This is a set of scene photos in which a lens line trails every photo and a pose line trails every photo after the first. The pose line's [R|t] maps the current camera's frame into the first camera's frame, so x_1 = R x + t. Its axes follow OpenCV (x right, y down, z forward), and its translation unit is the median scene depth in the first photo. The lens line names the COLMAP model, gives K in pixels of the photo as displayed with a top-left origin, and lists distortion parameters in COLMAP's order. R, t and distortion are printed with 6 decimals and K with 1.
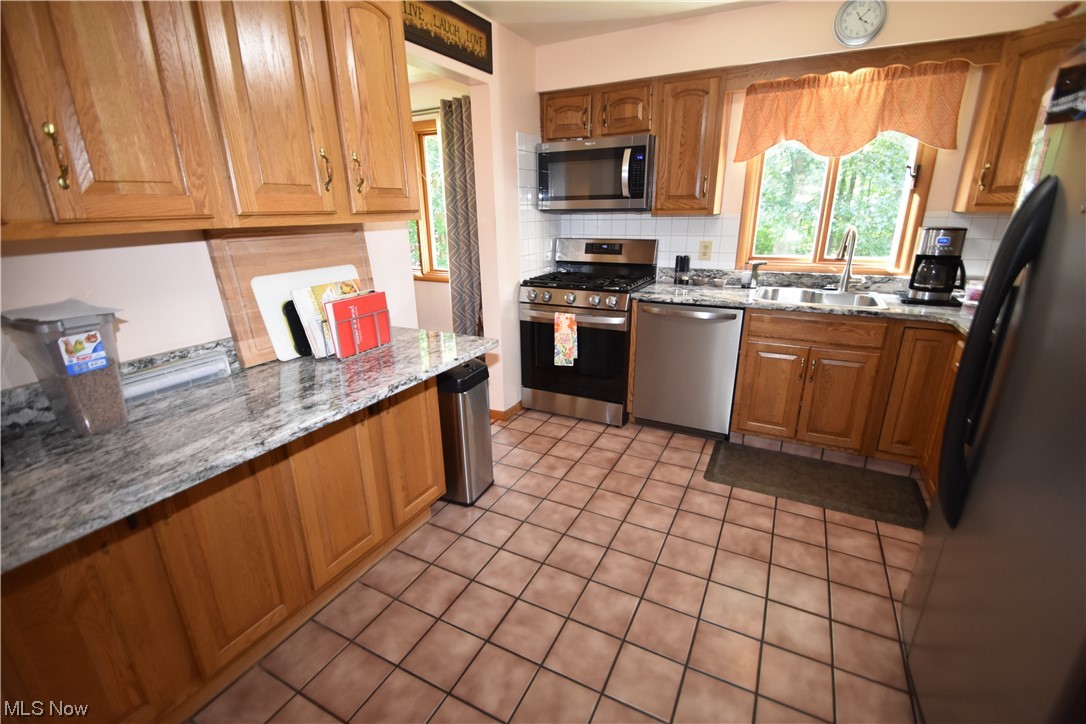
lens RADIAL K [[475.5, 0, 545.2], [0, 475.5, 364.0], [0, 0, 1]] dist [0.016891, -0.017808]
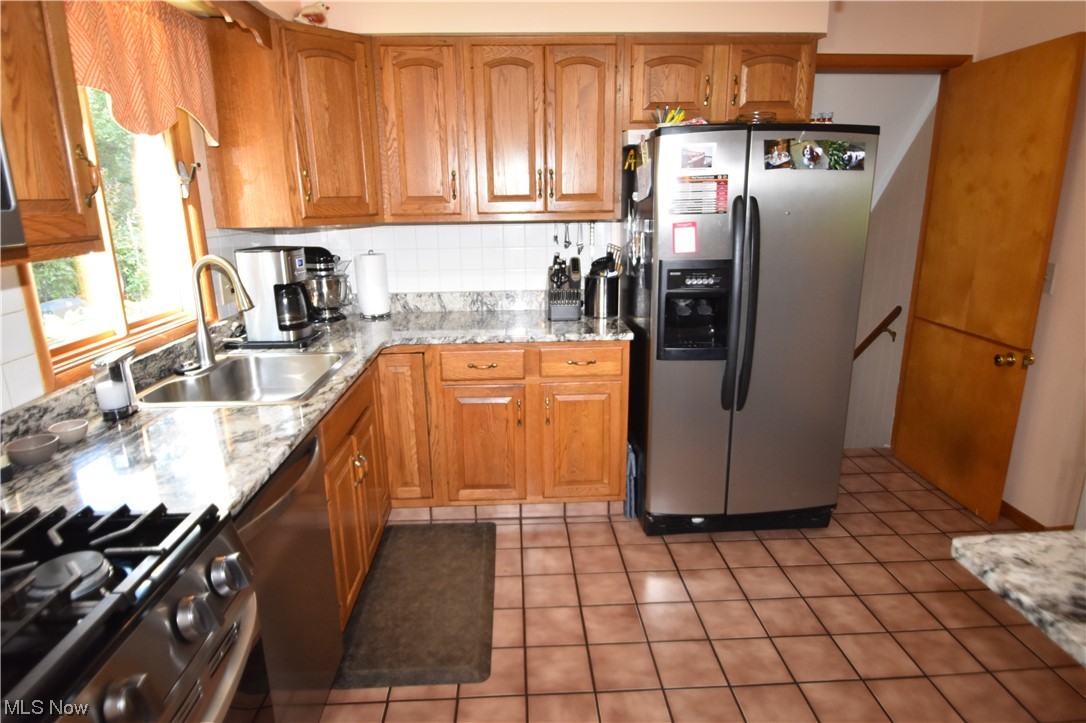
lens RADIAL K [[627.3, 0, 539.3], [0, 627.3, 361.0], [0, 0, 1]] dist [0.000230, -0.000671]
pose [[-0.495552, -0.216063, 0.841276, -0.308605], [0.268298, 0.883123, 0.384852, -0.451788], [-0.826102, 0.416427, -0.379664, 1.252317]]
